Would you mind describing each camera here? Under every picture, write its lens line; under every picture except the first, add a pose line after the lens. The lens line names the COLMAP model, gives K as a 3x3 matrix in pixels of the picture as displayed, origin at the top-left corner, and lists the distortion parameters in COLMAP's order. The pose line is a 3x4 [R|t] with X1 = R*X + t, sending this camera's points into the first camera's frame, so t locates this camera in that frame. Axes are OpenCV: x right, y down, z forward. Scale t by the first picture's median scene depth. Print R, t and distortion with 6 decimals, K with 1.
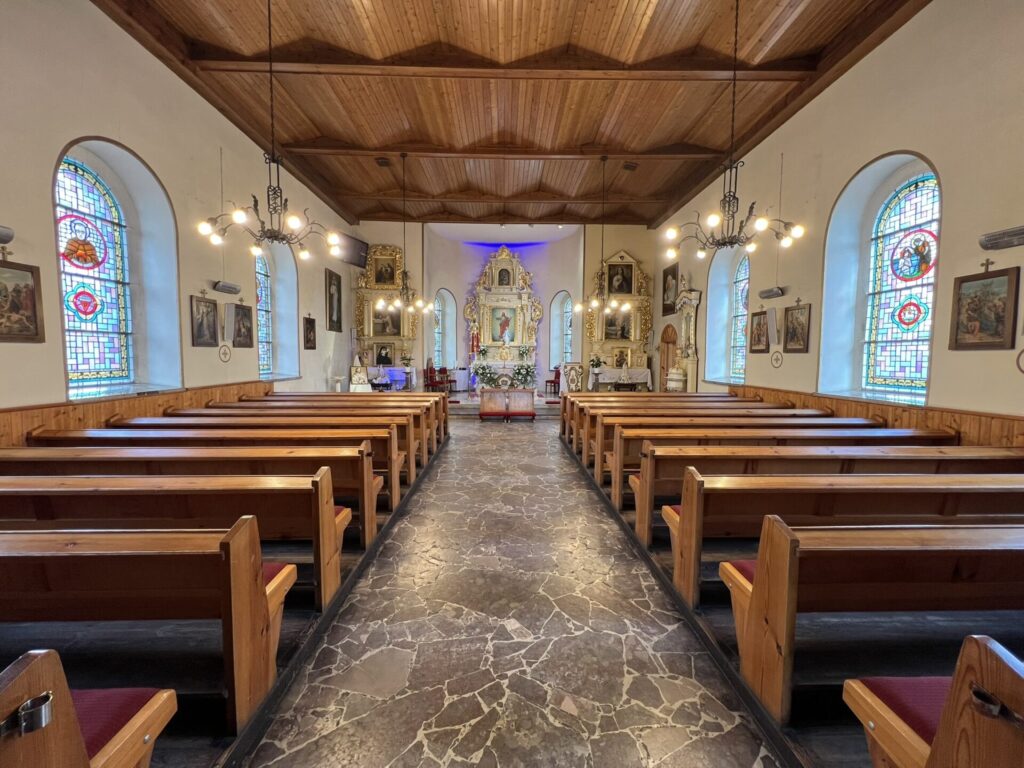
lens RADIAL K [[410.8, 0, 508.4], [0, 410.8, 380.5], [0, 0, 1]] dist [-0.000757, 0.000282]
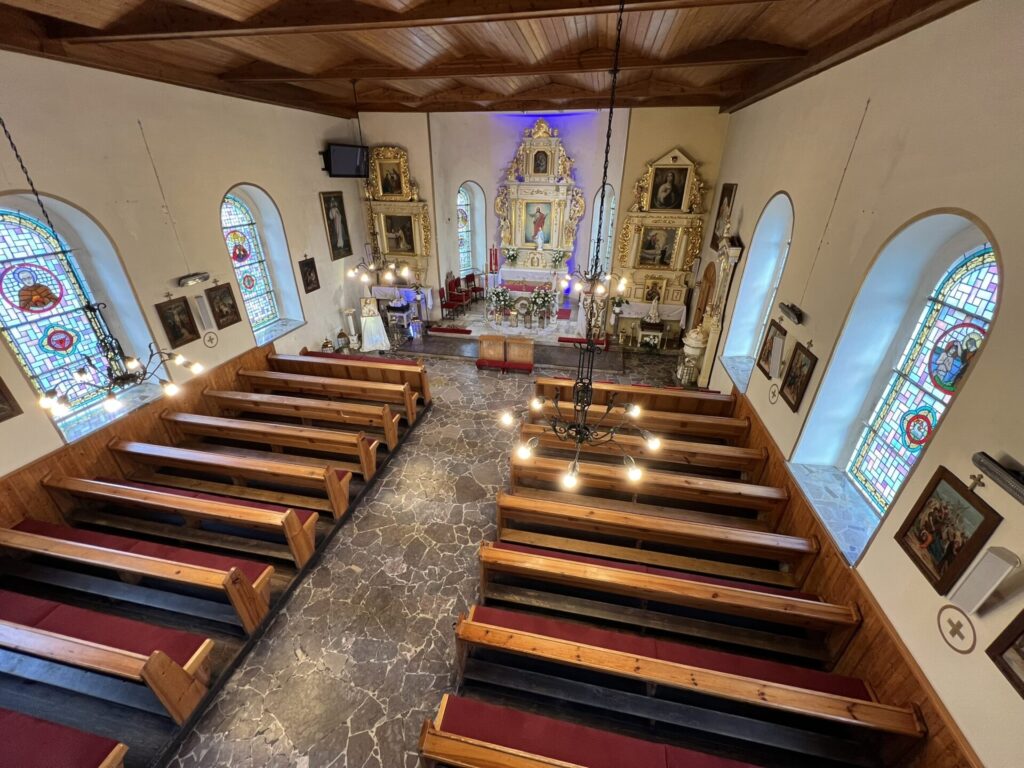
lens RADIAL K [[410.8, 0, 508.4], [0, 410.8, 380.5], [0, 0, 1]] dist [-0.000757, 0.000282]
pose [[0.975745, 0.097943, -0.195777, 0.245448], [-0.011073, 0.915264, 0.402702, -0.337561], [0.218630, -0.390767, 0.894149, 0.131137]]
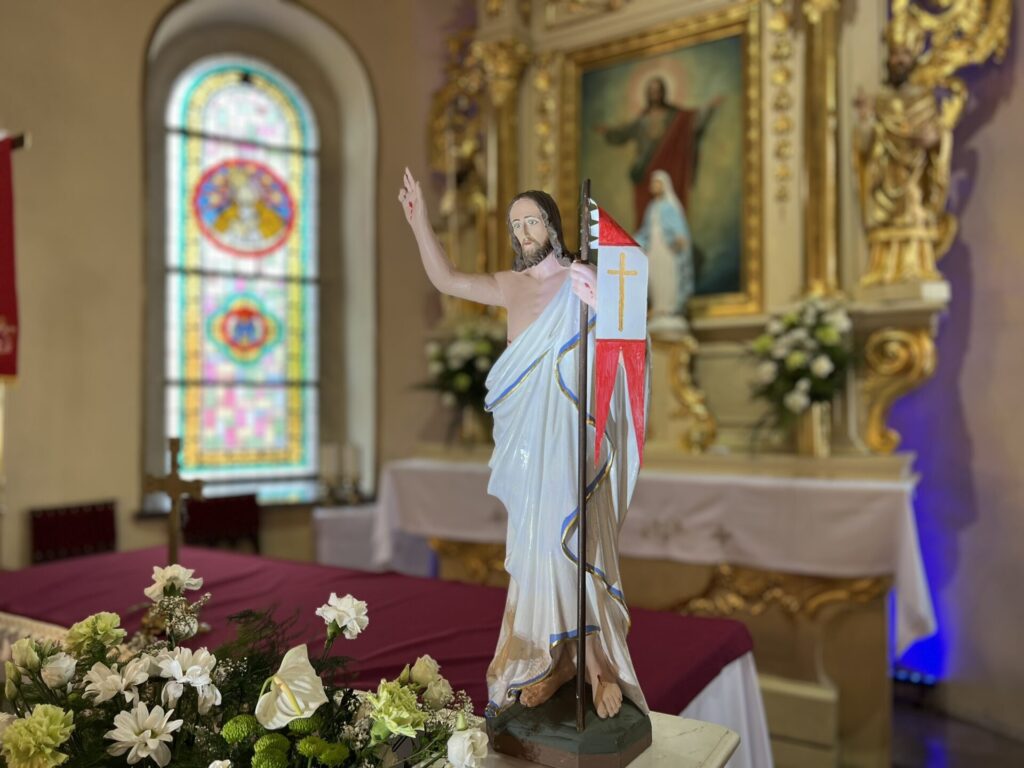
lens RADIAL K [[784.4, 0, 512.0], [0, 784.4, 384.0], [0, 0, 1]] dist [0.058524, -0.098154]
pose [[0.849471, -0.029874, -0.526789, 0.147013], [-0.016746, 0.996366, -0.083508, -0.087313], [0.527369, 0.079759, 0.845884, 1.439810]]
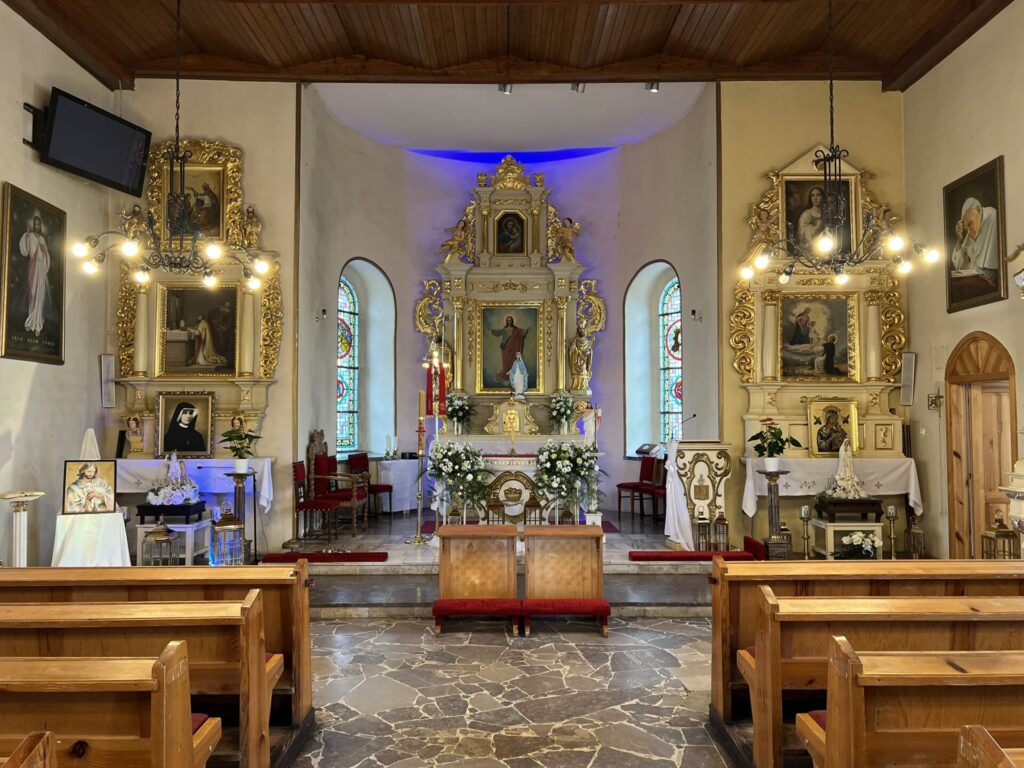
lens RADIAL K [[772.9, 0, 512.0], [0, 772.9, 384.0], [0, 0, 1]] dist [0.072870, -0.083177]
pose [[0.999864, -0.009409, -0.013567, -0.000393], [0.007945, 0.994529, -0.104157, -0.035001], [0.014473, 0.104035, 0.994468, 0.450106]]
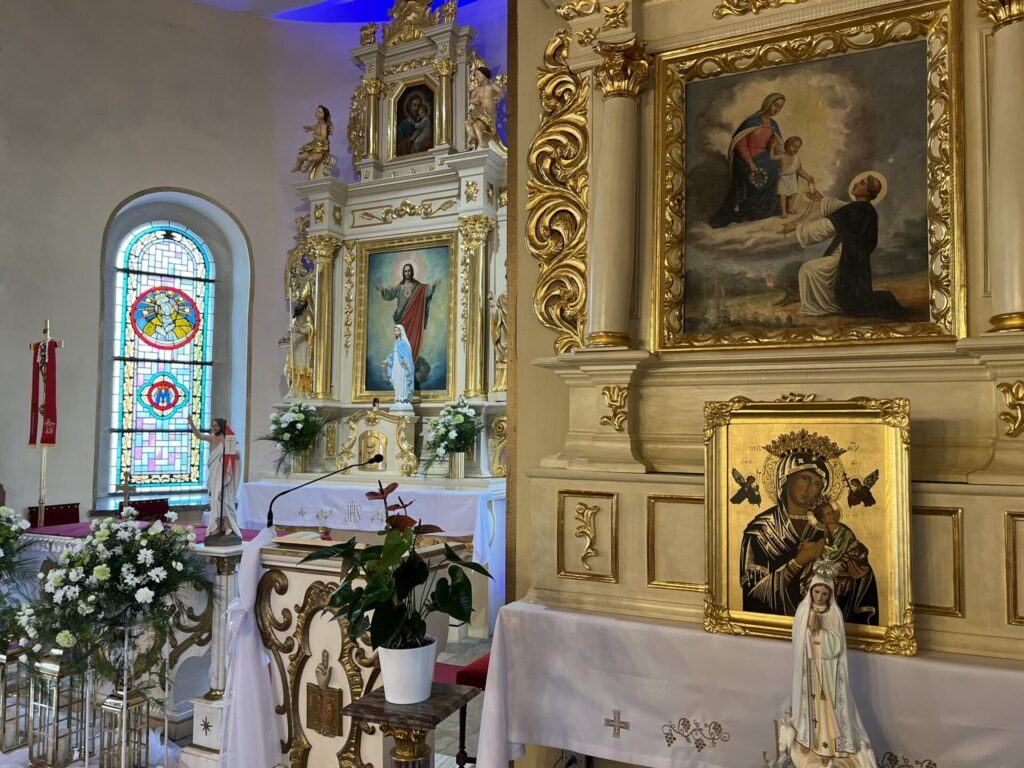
lens RADIAL K [[772.9, 0, 512.0], [0, 772.9, 384.0], [0, 0, 1]] dist [0.072870, -0.083177]
pose [[0.890237, -0.029671, -0.454531, 0.443968], [-0.023675, 0.993513, -0.111224, -0.095599], [0.454883, 0.109776, 0.883759, 1.208679]]
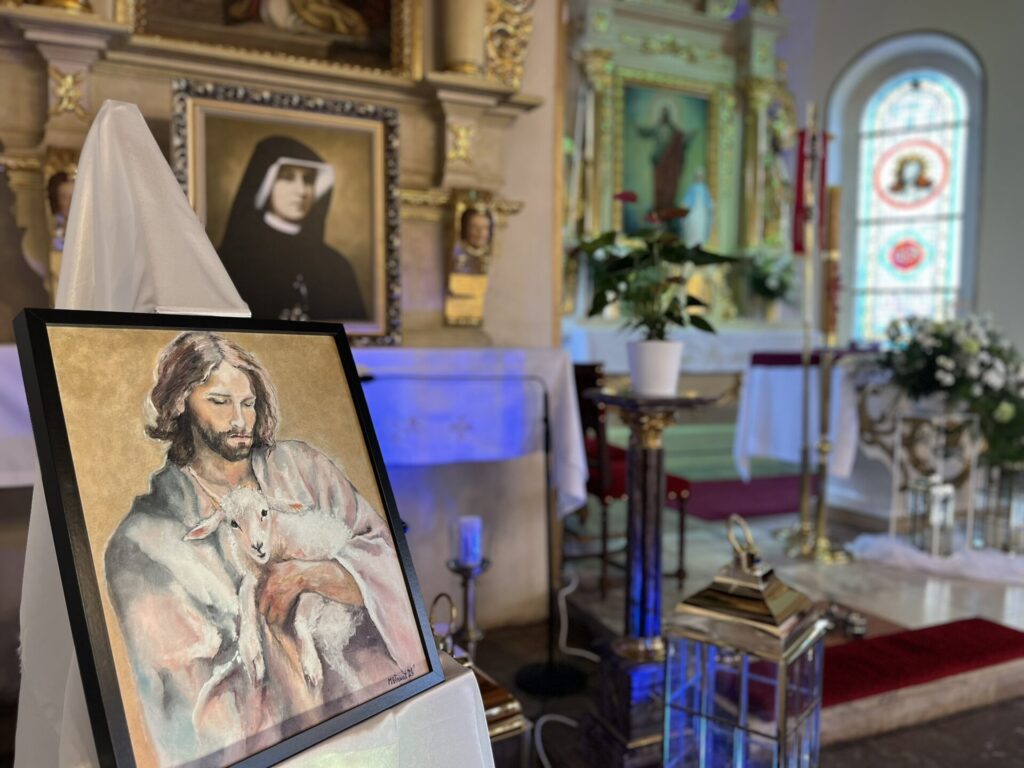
lens RADIAL K [[772.9, 0, 512.0], [0, 772.9, 384.0], [0, 0, 1]] dist [0.072870, -0.083177]
pose [[0.923083, -0.018897, 0.384137, -0.481800], [0.015905, 0.999813, 0.010964, -0.036049], [-0.384273, -0.004011, 0.923211, 1.188994]]
